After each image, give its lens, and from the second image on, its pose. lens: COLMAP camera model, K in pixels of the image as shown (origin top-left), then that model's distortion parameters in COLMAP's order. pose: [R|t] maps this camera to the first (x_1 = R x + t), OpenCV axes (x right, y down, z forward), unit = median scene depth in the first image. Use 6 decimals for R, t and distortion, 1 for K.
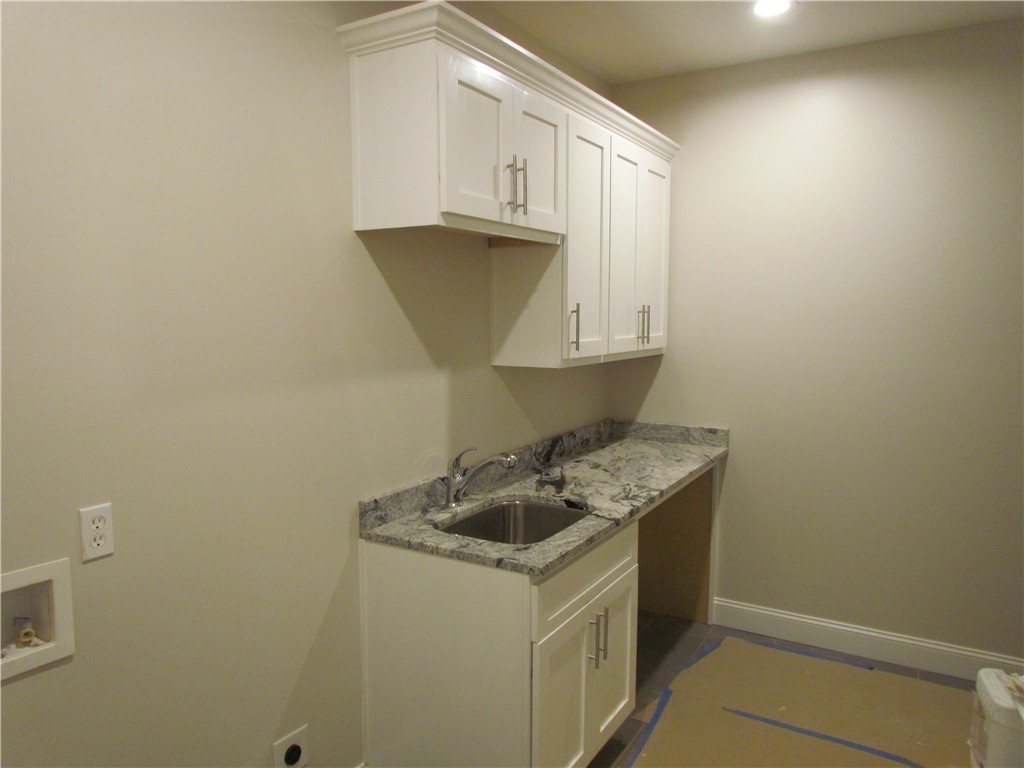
lens RADIAL K [[725.0, 0, 508.8], [0, 725.0, 383.6], [0, 0, 1]] dist [-0.047563, 0.027703]
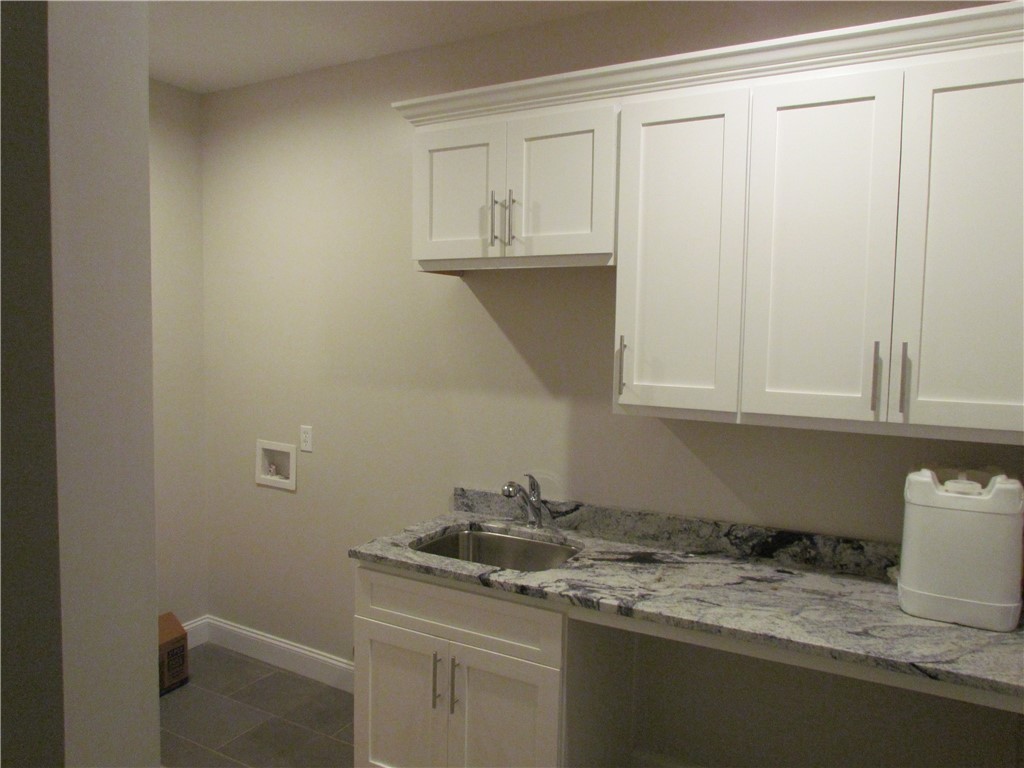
lens RADIAL K [[725.0, 0, 509.6], [0, 725.0, 381.0], [0, 0, 1]] dist [-0.047563, 0.027703]
pose [[0.041272, 0.073732, -0.996424, 1.031935], [-0.117001, 0.990769, 0.068467, -0.116892], [0.992274, 0.113757, 0.049518, 0.974522]]
